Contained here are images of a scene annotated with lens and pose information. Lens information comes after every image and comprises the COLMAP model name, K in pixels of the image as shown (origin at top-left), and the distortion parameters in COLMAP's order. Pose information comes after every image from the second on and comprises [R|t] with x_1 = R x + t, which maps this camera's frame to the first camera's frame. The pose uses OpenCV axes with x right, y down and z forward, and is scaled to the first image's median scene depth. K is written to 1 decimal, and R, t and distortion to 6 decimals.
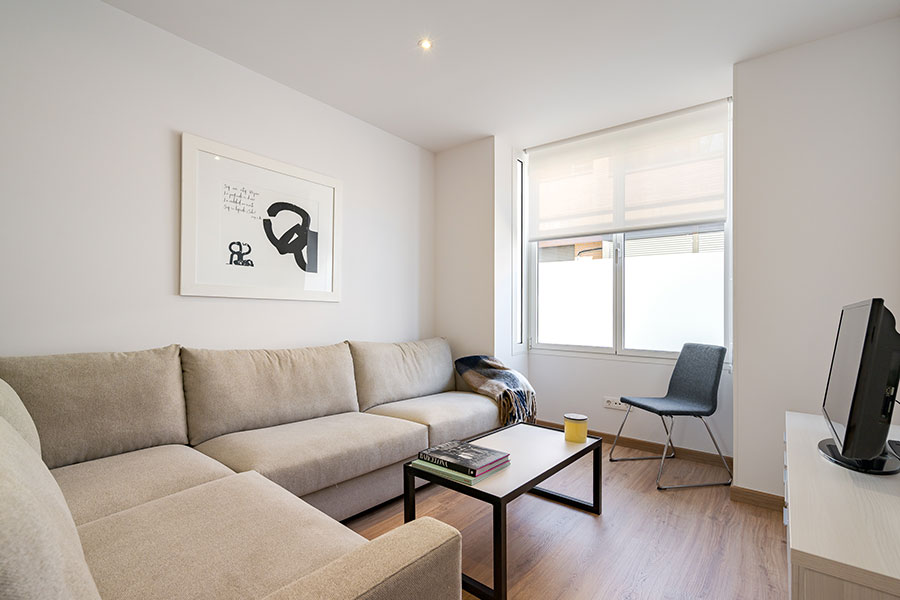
lens RADIAL K [[414.3, 0, 447.8], [0, 414.3, 296.0], [0, 0, 1]] dist [0.000842, 0.000781]
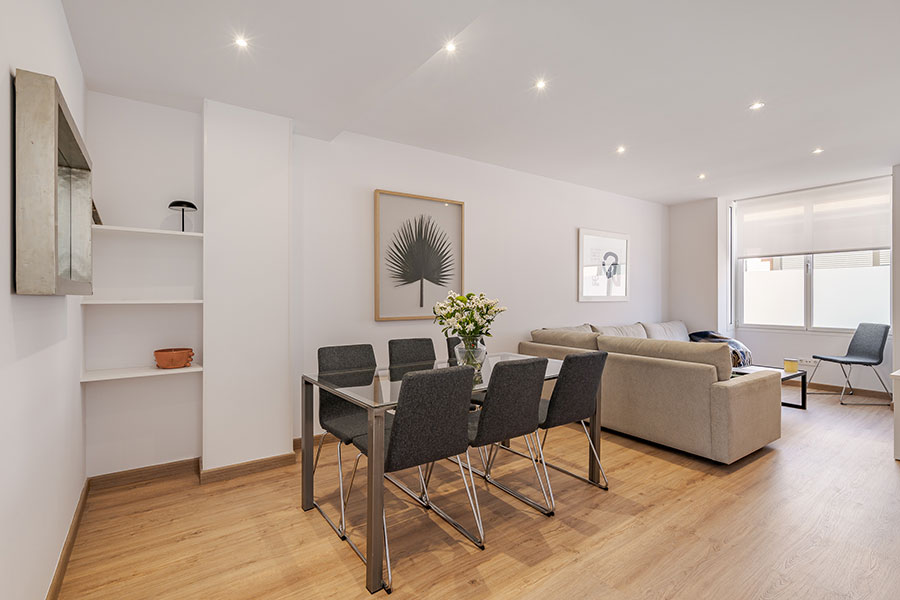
lens RADIAL K [[414.3, 0, 447.8], [0, 414.3, 296.0], [0, 0, 1]] dist [0.000842, 0.000781]
pose [[0.962146, -0.019081, -0.271865, -0.518897], [0.028665, 0.999098, 0.031326, -0.086346], [0.271023, -0.037933, 0.961825, -0.960265]]
